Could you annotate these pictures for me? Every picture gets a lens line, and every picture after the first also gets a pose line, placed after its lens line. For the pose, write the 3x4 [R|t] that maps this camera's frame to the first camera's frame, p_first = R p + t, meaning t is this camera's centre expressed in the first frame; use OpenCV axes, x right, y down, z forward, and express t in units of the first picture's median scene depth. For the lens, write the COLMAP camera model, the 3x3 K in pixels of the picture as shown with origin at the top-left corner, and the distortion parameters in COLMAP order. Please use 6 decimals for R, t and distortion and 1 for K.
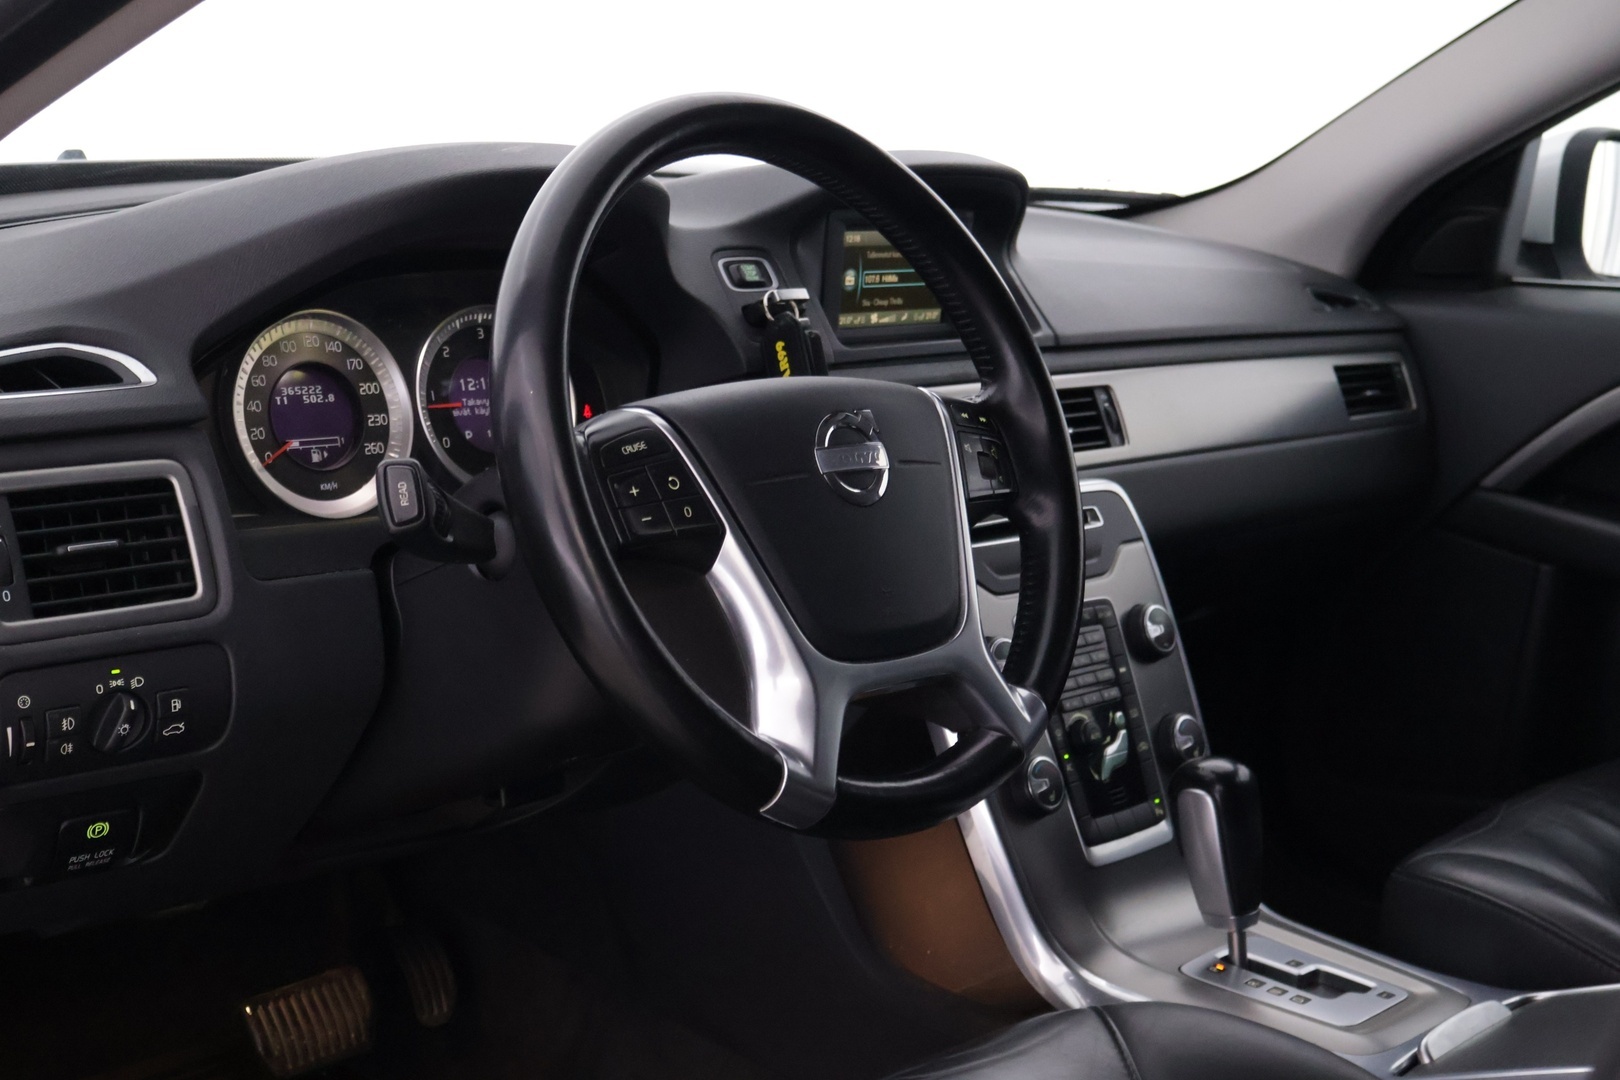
lens RADIAL K [[2333.4, 0, 809.4], [0, 2333.4, 539.0], [0, 0, 1]] dist [0.040981, 0.000000]
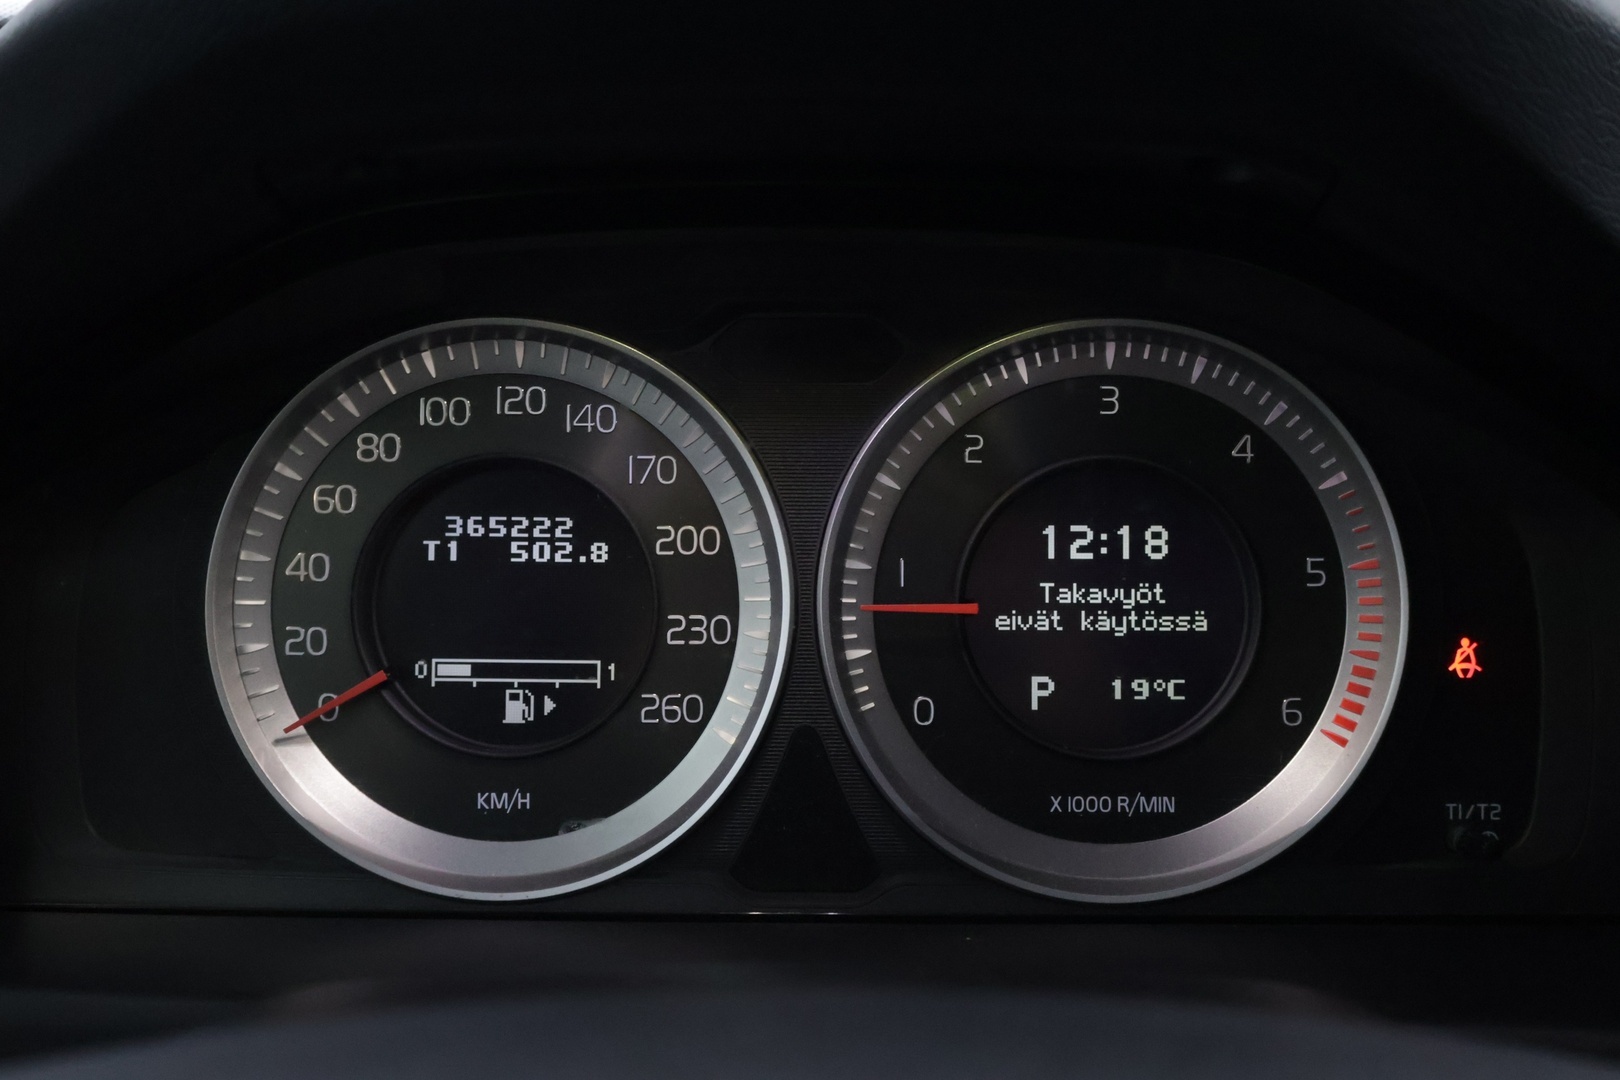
lens RADIAL K [[2333.4, 0, 809.9], [0, 2333.4, 537.5], [0, 0, 1]] dist [0.040981, 0.000000]
pose [[0.677374, 0.151038, -0.719966, 0.083278], [-0.102616, 0.988527, 0.110833, -0.108290], [0.728446, -0.001195, 0.685102, 0.782075]]
